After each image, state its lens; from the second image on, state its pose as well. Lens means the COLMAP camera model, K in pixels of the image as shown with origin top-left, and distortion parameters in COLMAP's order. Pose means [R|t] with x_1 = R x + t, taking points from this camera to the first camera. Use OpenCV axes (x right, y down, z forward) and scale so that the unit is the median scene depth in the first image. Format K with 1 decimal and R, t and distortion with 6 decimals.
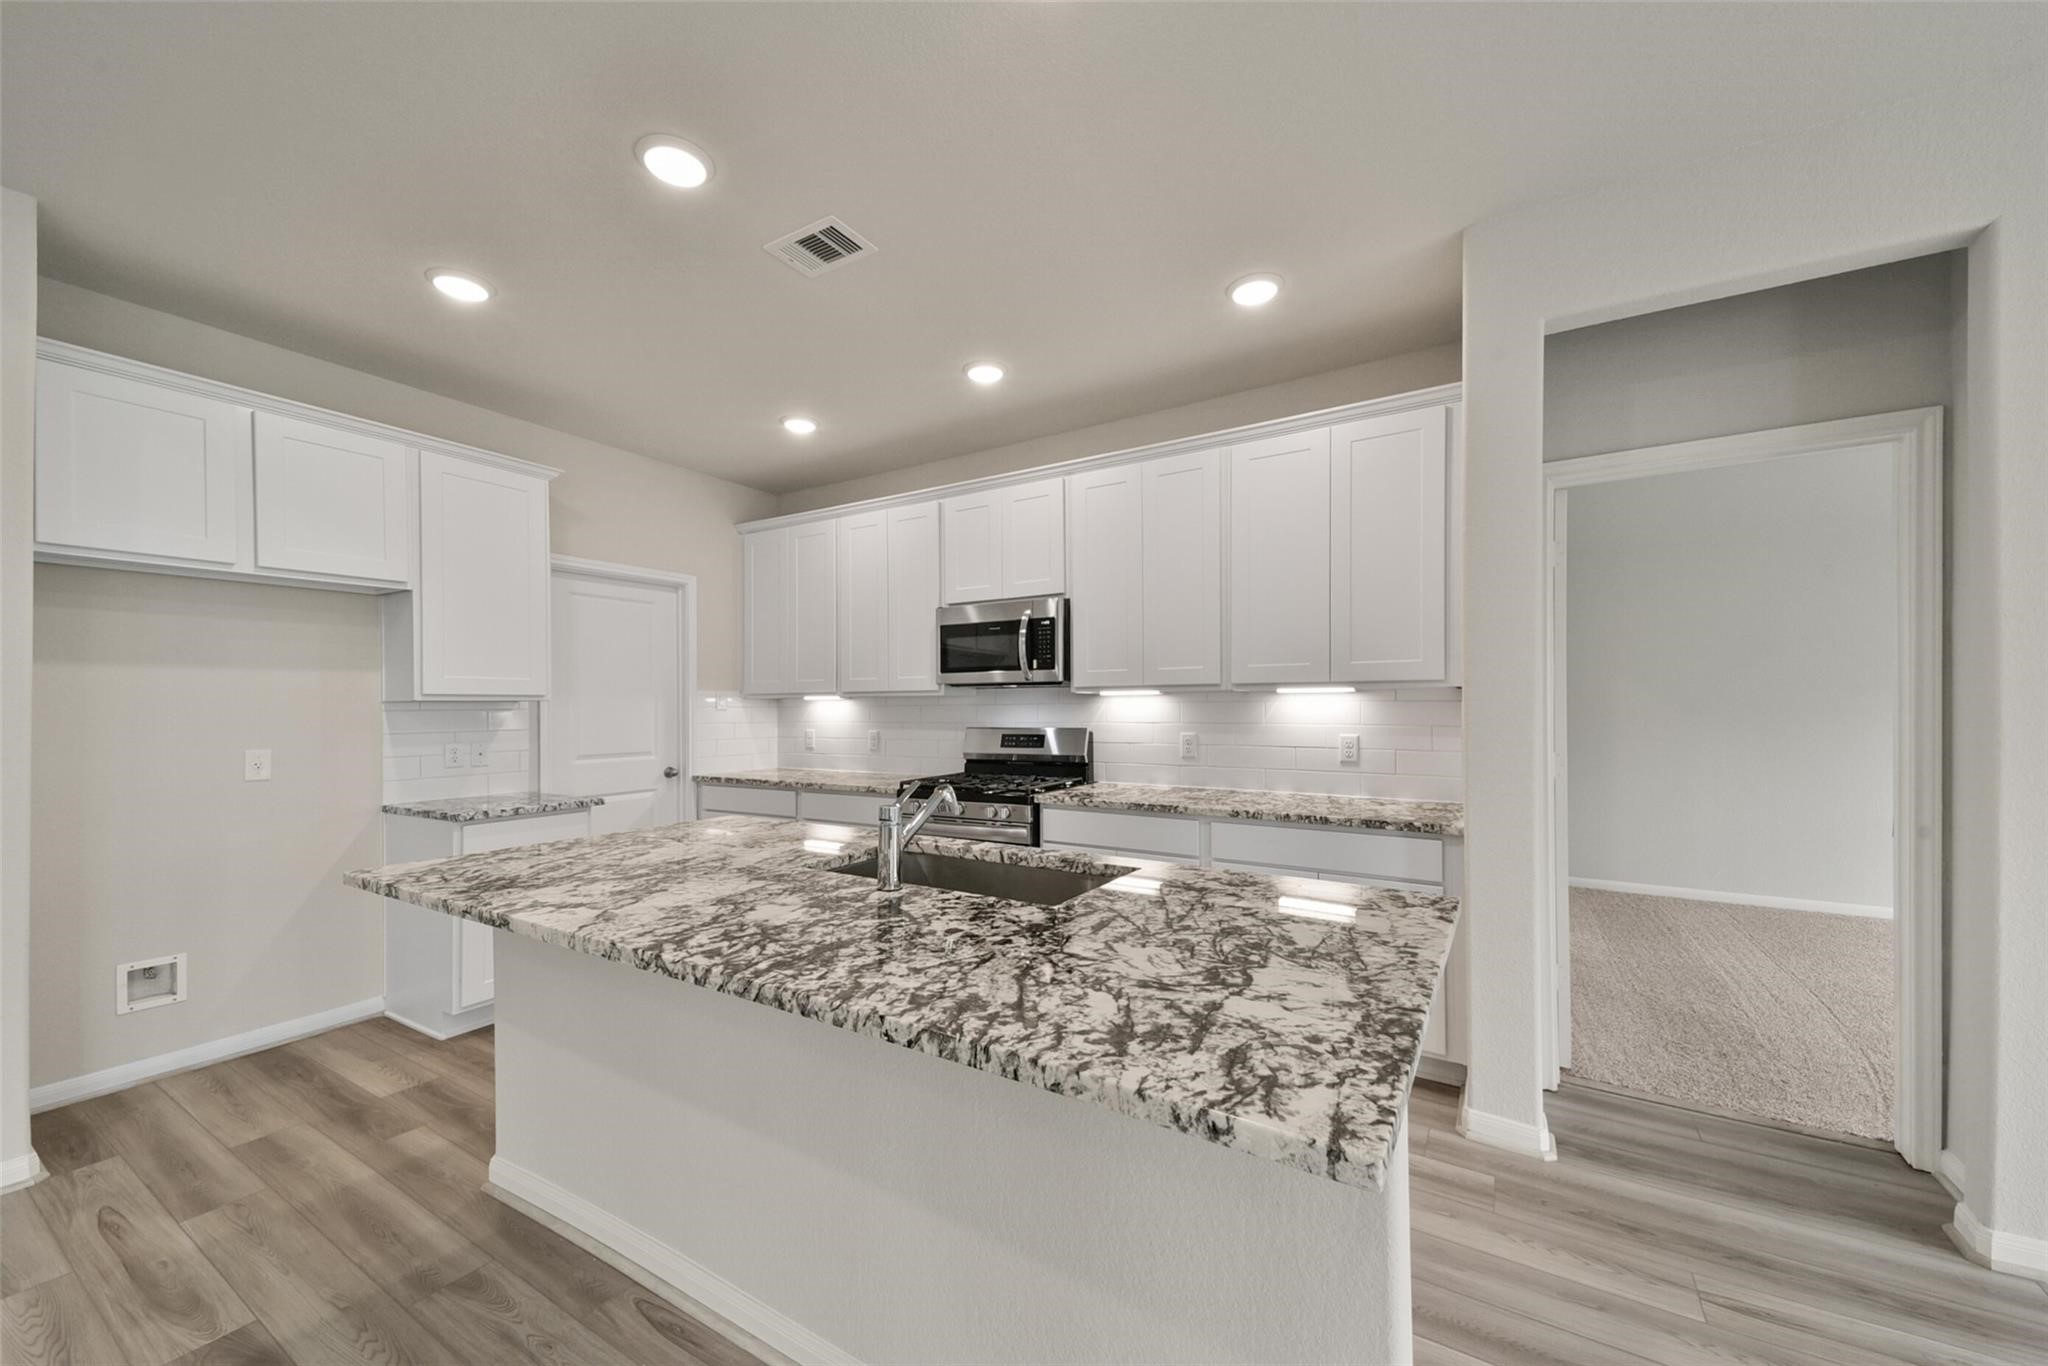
lens RADIAL K [[774.2, 0, 1026.7], [0, 774.2, 685.1], [0, 0, 1]] dist [0.047209, -0.016864]
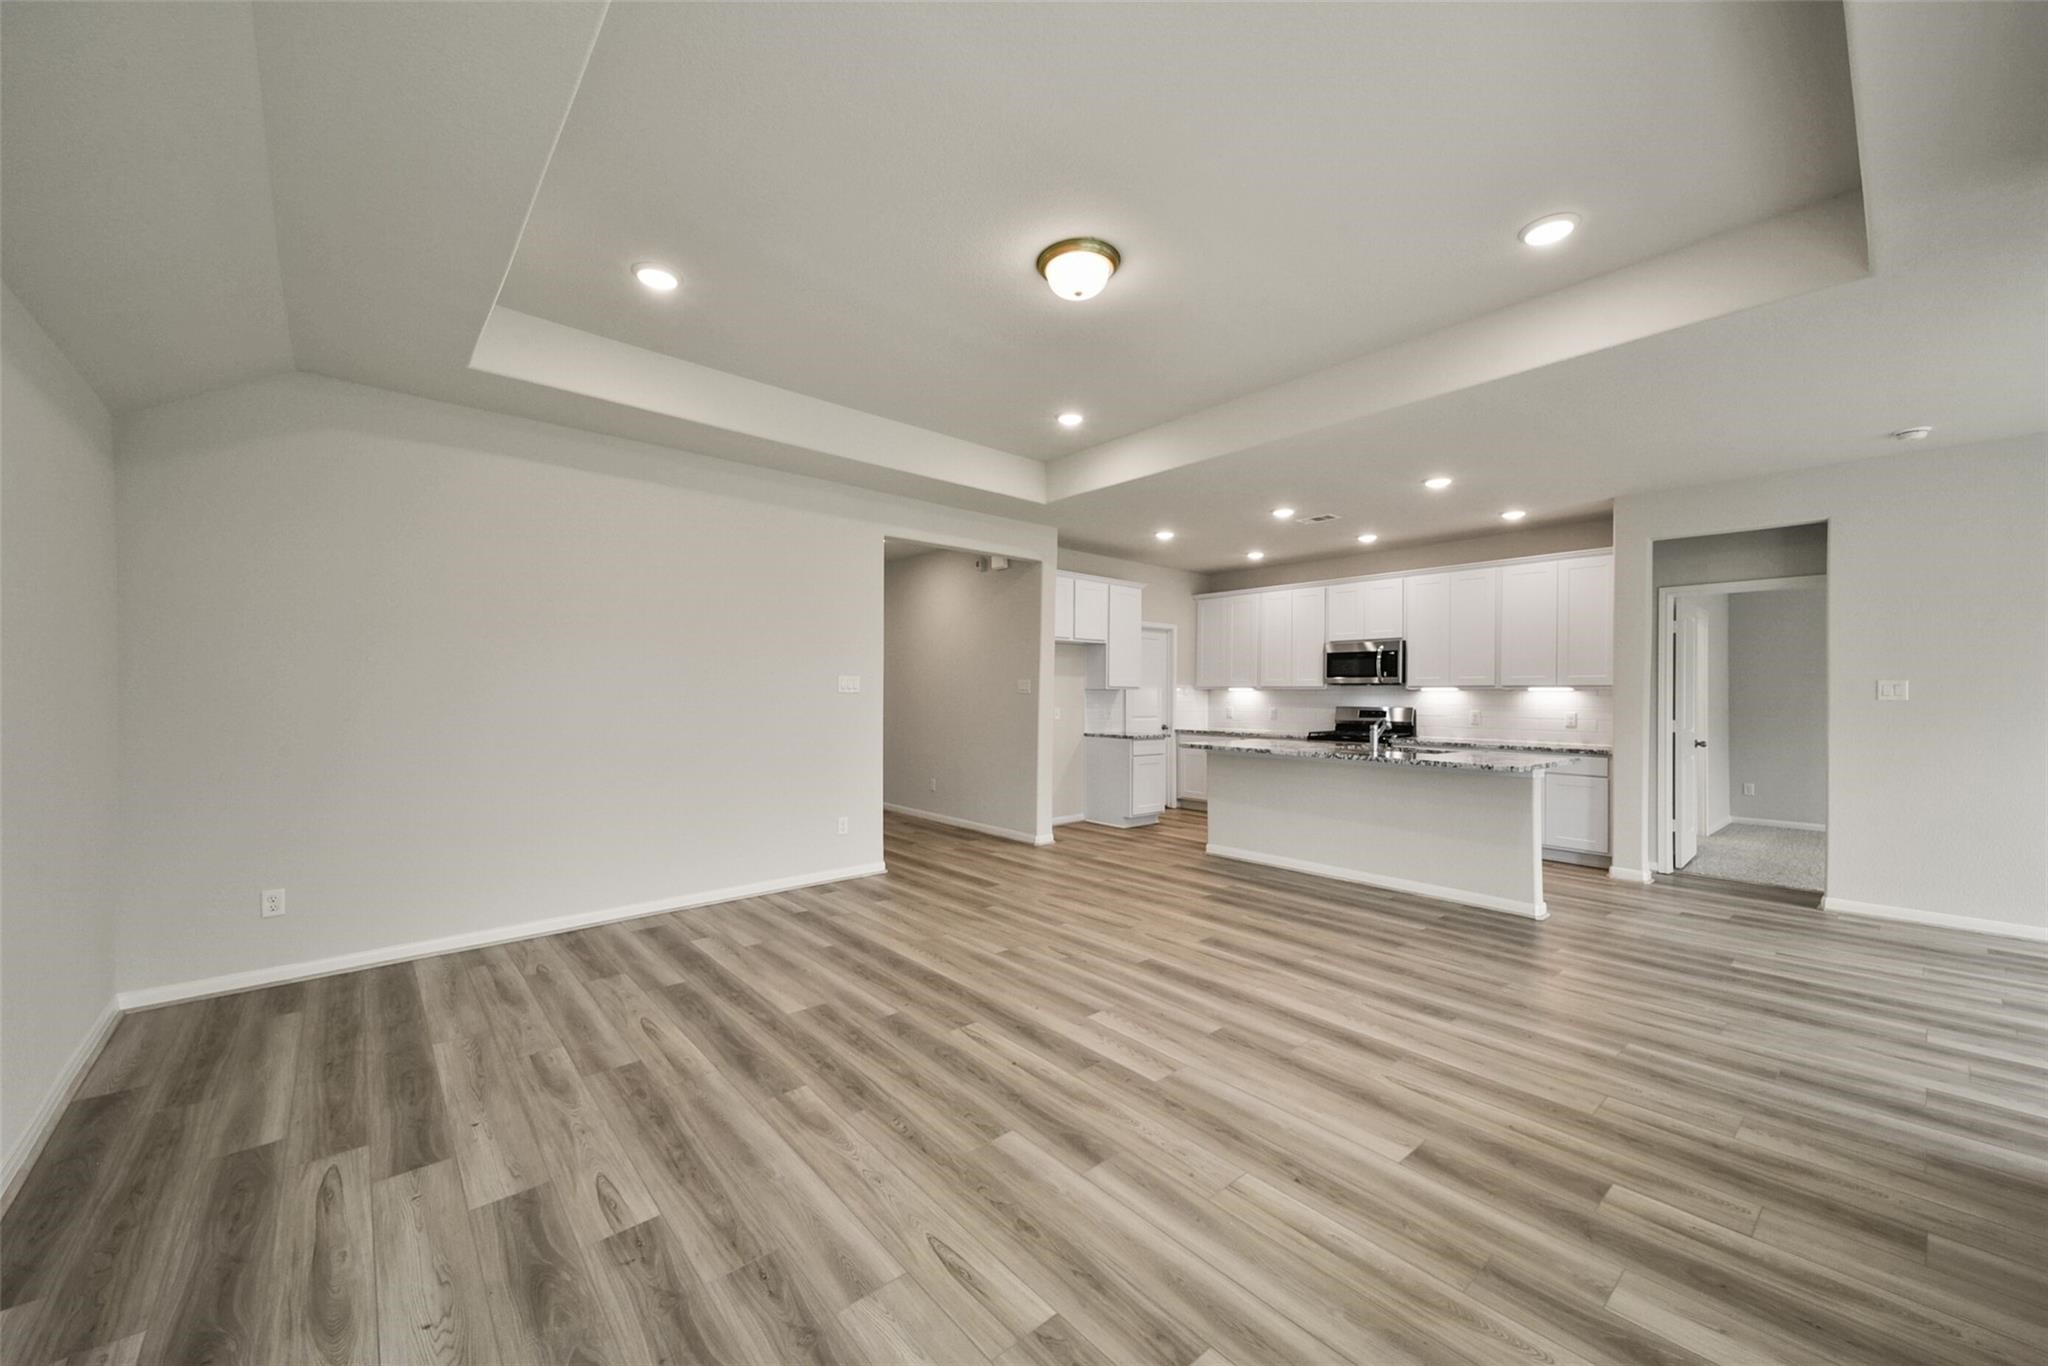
lens RADIAL K [[774.2, 0, 1026.7], [0, 774.2, 685.1], [0, 0, 1]] dist [0.047209, -0.016864]
pose [[0.956295, 0.009614, -0.292246, -0.284988], [-0.004934, 0.999848, 0.016747, -0.028081], [0.292363, -0.014573, 0.956196, -1.176136]]
